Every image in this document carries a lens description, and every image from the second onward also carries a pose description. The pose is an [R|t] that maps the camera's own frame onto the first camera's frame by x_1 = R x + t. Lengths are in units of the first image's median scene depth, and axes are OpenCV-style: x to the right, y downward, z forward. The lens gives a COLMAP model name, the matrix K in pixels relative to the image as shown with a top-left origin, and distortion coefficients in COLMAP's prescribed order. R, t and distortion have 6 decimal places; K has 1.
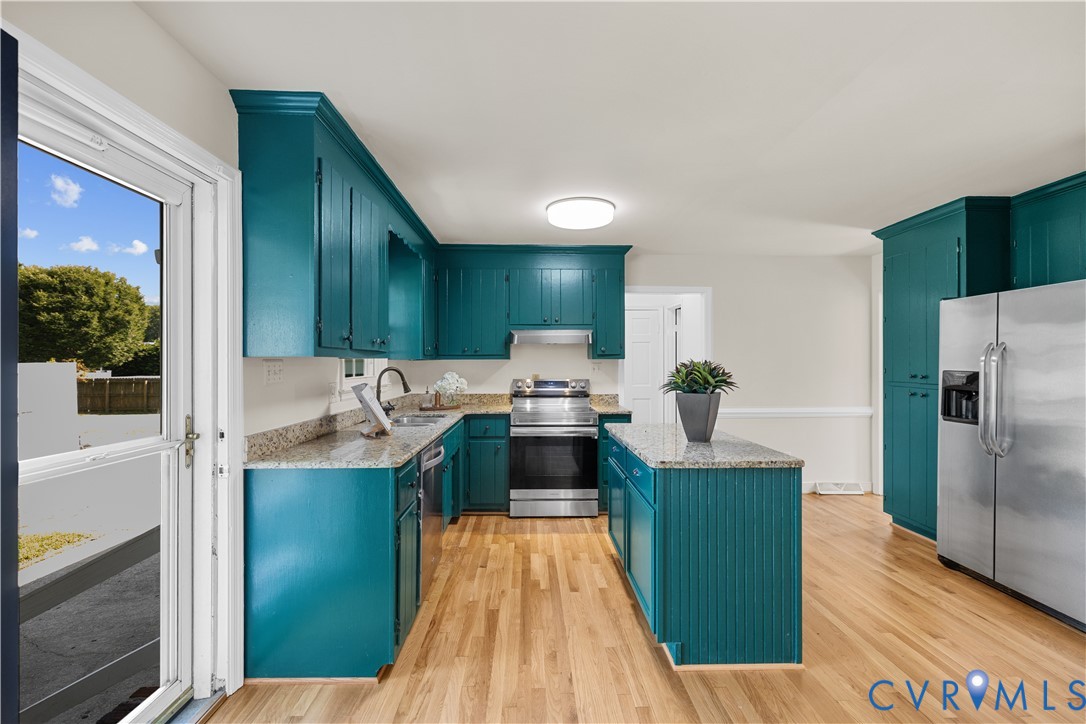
lens RADIAL K [[457.9, 0, 543.6], [0, 457.9, 361.4], [0, 0, 1]] dist [-0.000558, -0.000733]
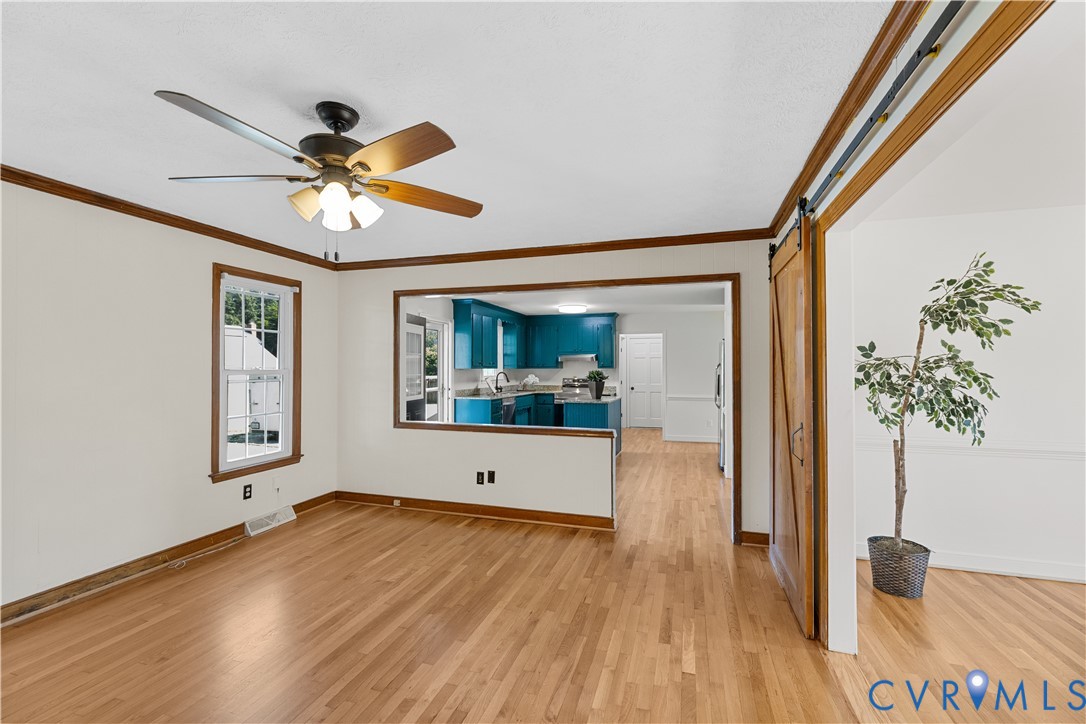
lens RADIAL K [[457.9, 0, 549.2], [0, 457.9, 361.2], [0, 0, 1]] dist [-0.000558, -0.000733]
pose [[0.946732, -0.004099, -0.321997, 0.888927], [-0.000631, 0.999893, -0.014582, -0.011870], [0.322022, 0.014009, 0.946628, -1.587559]]
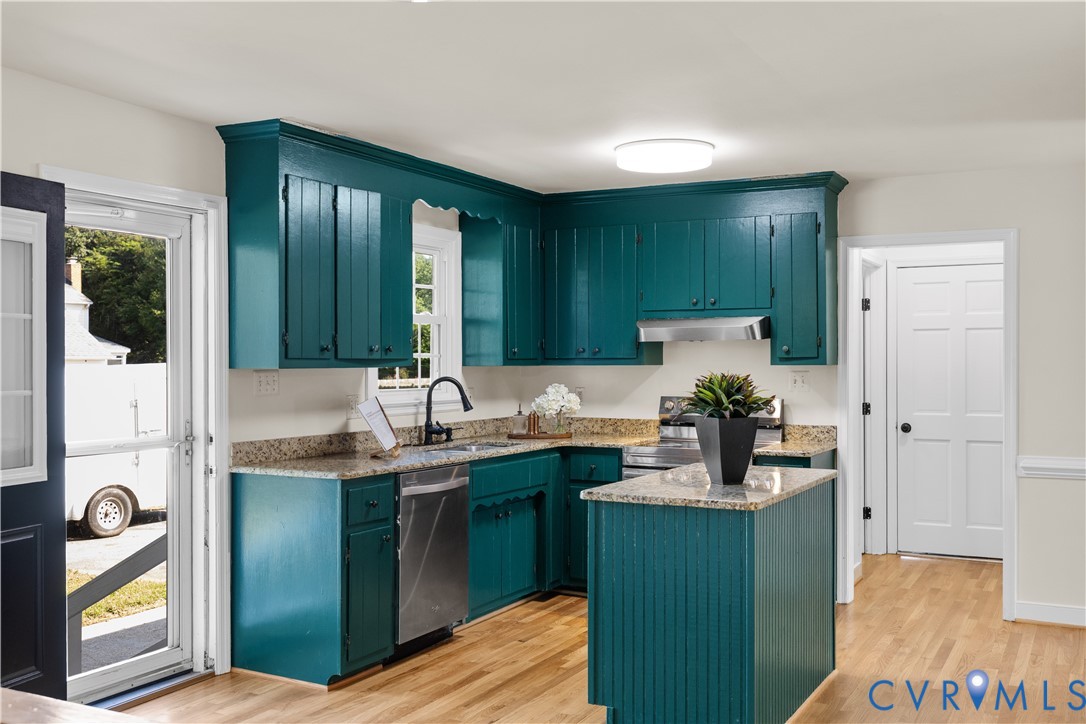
lens RADIAL K [[1051.1, 0, 547.4], [0, 1051.1, 365.0], [0, 0, 1]] dist [-0.004256, 0.000000]
pose [[0.870782, 0.002480, -0.491663, 0.841894], [0.001104, 0.999975, 0.006998, -0.024036], [0.491668, -0.006636, 0.870758, -0.546413]]
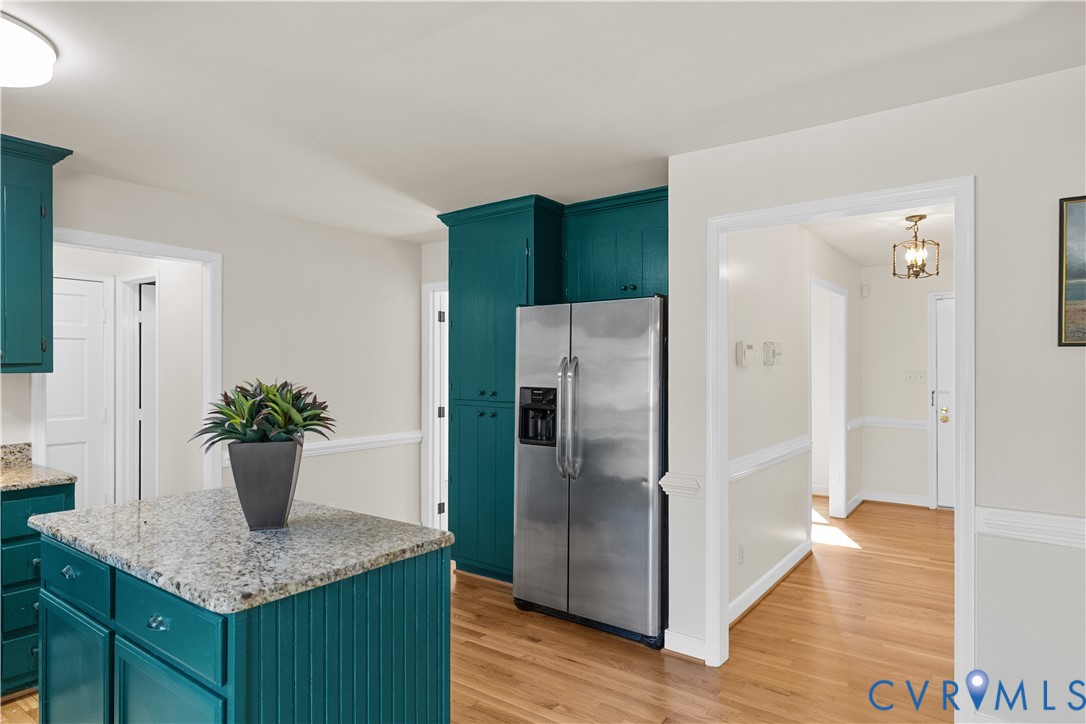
lens RADIAL K [[626.7, 0, 538.2], [0, 626.7, 368.2], [0, 0, 1]] dist [0.006740, 0.000056]
pose [[0.620974, 0.001291, 0.783830, -0.051953], [-0.001375, 0.999999, -0.000558, -0.016677], [-0.783830, -0.000731, 0.620975, 0.247775]]
